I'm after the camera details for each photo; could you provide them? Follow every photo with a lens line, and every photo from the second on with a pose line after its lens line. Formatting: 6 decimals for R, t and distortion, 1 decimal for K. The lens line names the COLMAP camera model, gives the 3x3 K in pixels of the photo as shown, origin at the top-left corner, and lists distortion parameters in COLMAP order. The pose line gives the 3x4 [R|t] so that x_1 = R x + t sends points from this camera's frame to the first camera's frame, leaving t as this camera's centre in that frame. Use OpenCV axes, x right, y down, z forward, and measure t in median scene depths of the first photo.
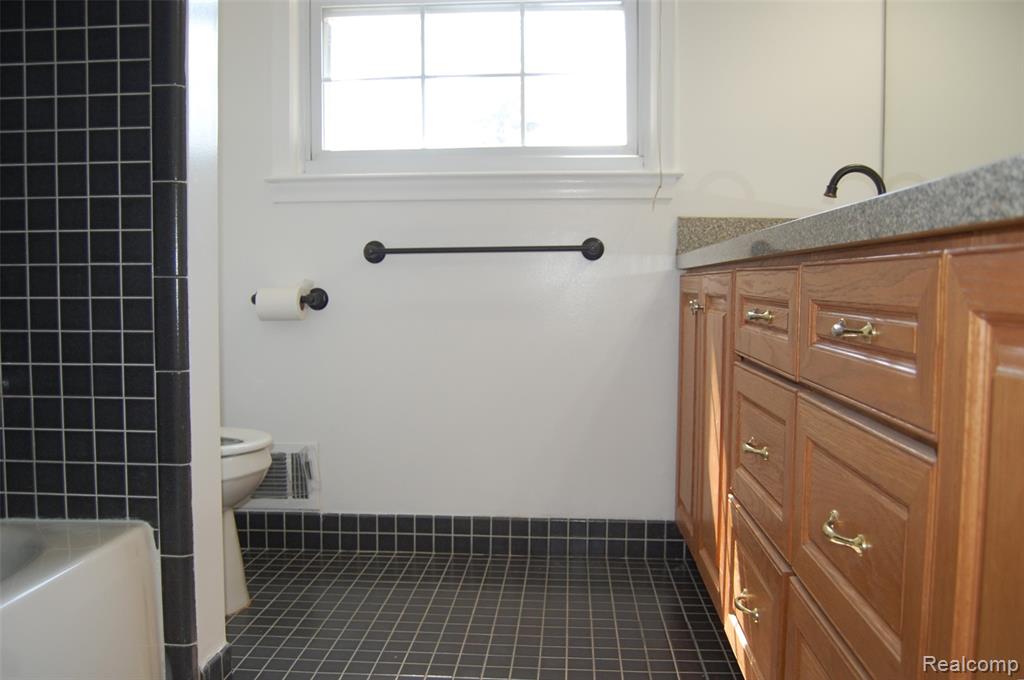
lens RADIAL K [[888.5, 0, 512.8], [0, 888.5, 345.9], [0, 0, 1]] dist [-0.085097, -0.002556]
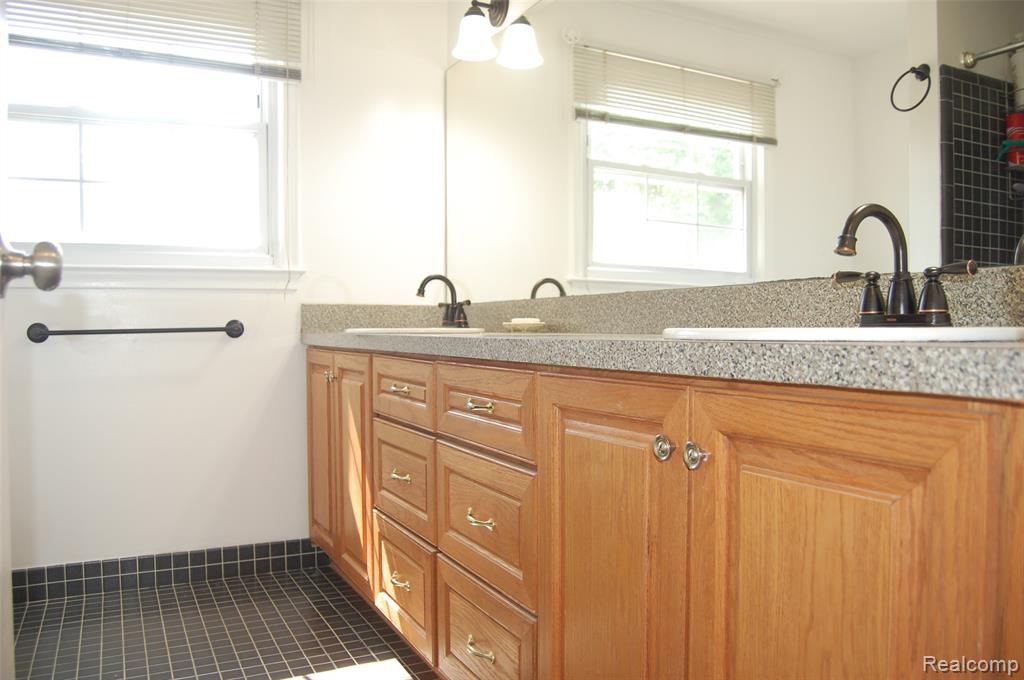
lens RADIAL K [[805.7, 0, 511.6], [0, 805.7, 339.2], [0, 0, 1]] dist [-0.090487, 0.035994]
pose [[0.863924, -0.018996, 0.503263, -0.176181], [0.046001, 0.998088, -0.041293, -0.038000], [-0.501516, 0.058824, 0.863146, -0.215424]]
